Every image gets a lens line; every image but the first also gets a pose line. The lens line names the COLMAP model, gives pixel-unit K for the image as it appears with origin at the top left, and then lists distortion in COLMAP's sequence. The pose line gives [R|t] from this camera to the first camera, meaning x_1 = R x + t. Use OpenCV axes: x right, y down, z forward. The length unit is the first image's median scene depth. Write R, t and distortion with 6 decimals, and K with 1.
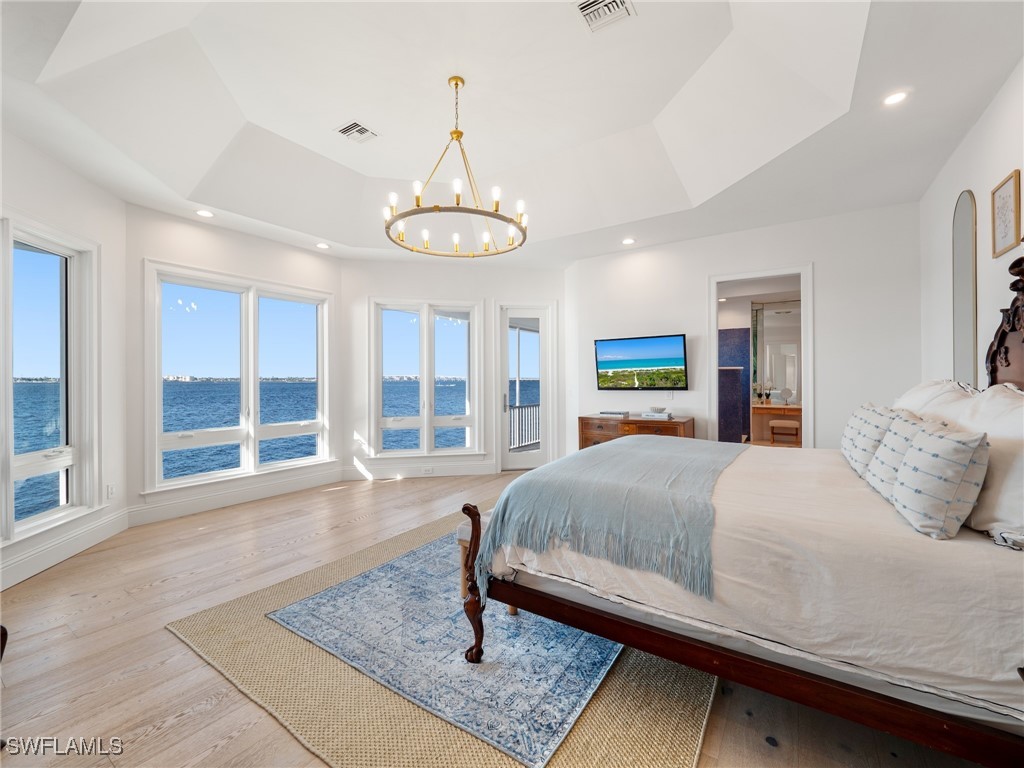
lens RADIAL K [[430.0, 0, 513.5], [0, 430.0, 387.4], [0, 0, 1]] dist [0.001485, -0.000018]
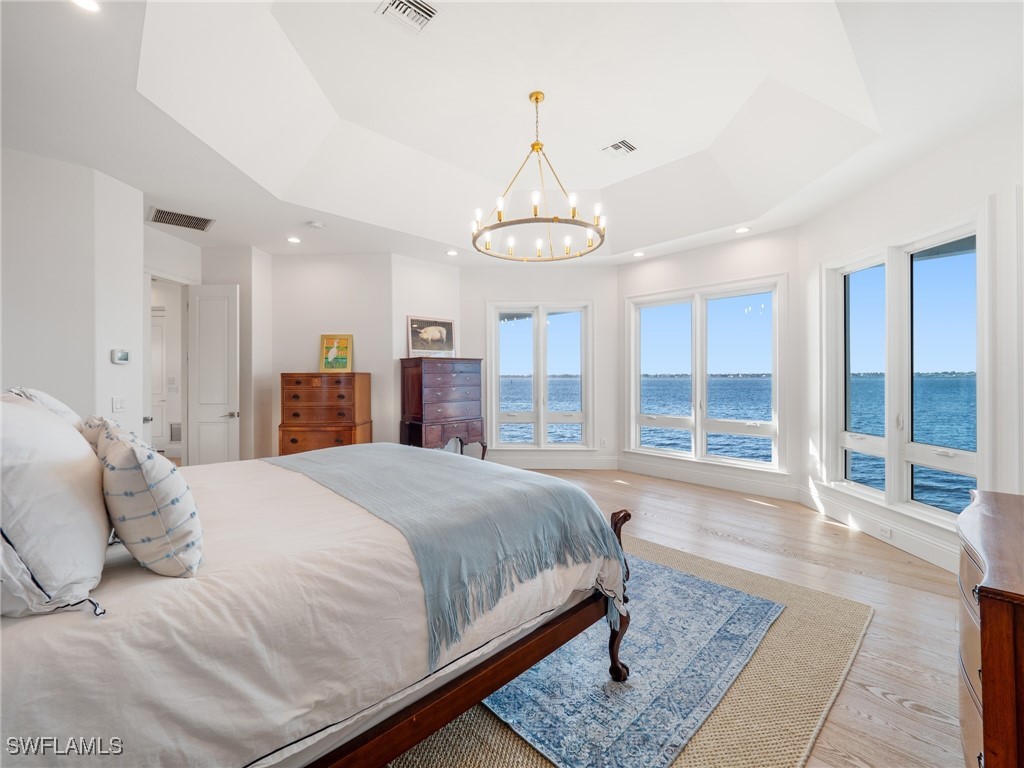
lens RADIAL K [[430.0, 0, 514.9], [0, 430.0, 374.7], [0, 0, 1]] dist [0.001485, -0.000018]
pose [[-0.225387, -0.006462, -0.974248, 0.522959], [-0.023437, 0.999725, -0.001209, -0.008030], [0.973987, 0.022561, -0.225476, 0.691953]]
